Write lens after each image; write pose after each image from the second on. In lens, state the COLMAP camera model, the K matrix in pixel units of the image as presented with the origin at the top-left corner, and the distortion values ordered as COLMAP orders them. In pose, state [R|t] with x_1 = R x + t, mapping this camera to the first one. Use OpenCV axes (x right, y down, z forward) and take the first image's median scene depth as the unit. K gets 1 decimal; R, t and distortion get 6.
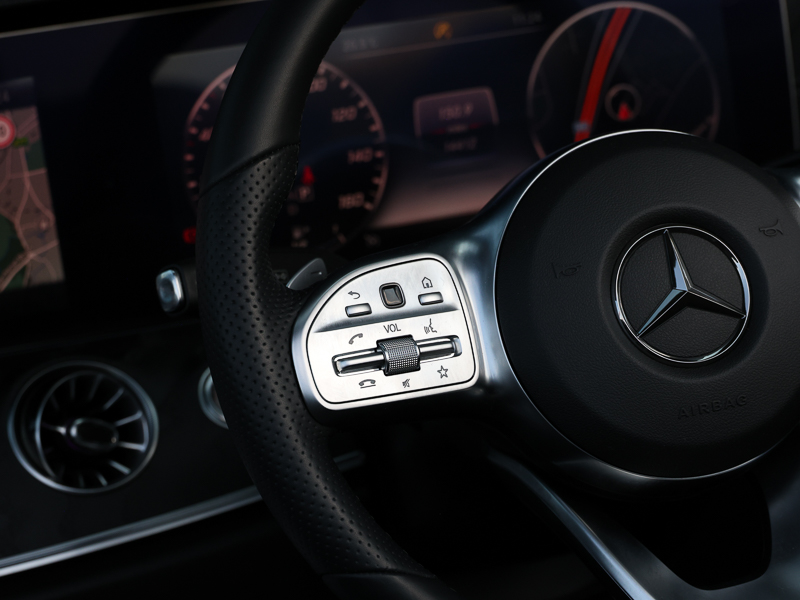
lens RADIAL K [[2401.3, 0, 400.0], [0, 2401.3, 300.0], [0, 0, 1]] dist [-0.056483, -0.491839]
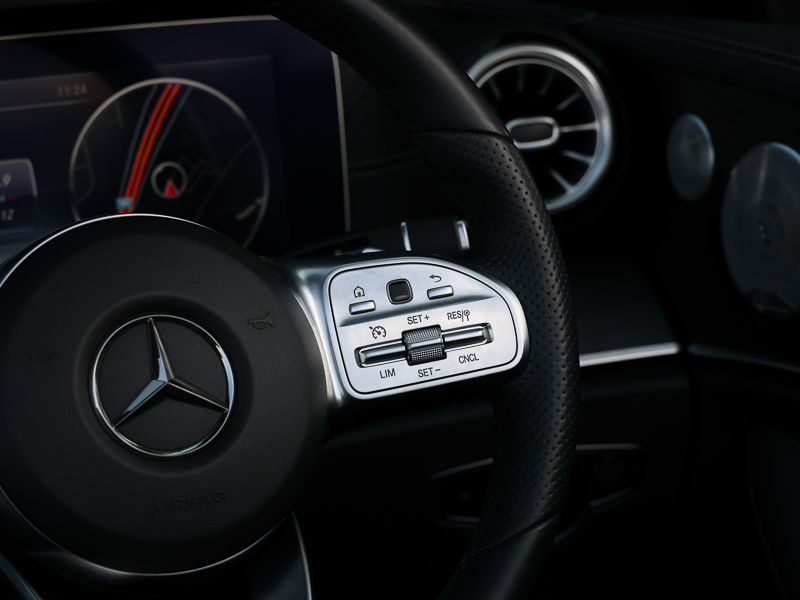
lens RADIAL K [[2401.3, 0, 400.0], [0, 2401.3, 300.0], [0, 0, 1]] dist [-0.056483, -0.491839]
pose [[0.993388, 0.040930, 0.107266, 0.106808], [-0.038577, 0.998969, -0.023926, -0.017287], [-0.108134, 0.019630, 0.993942, 0.020862]]
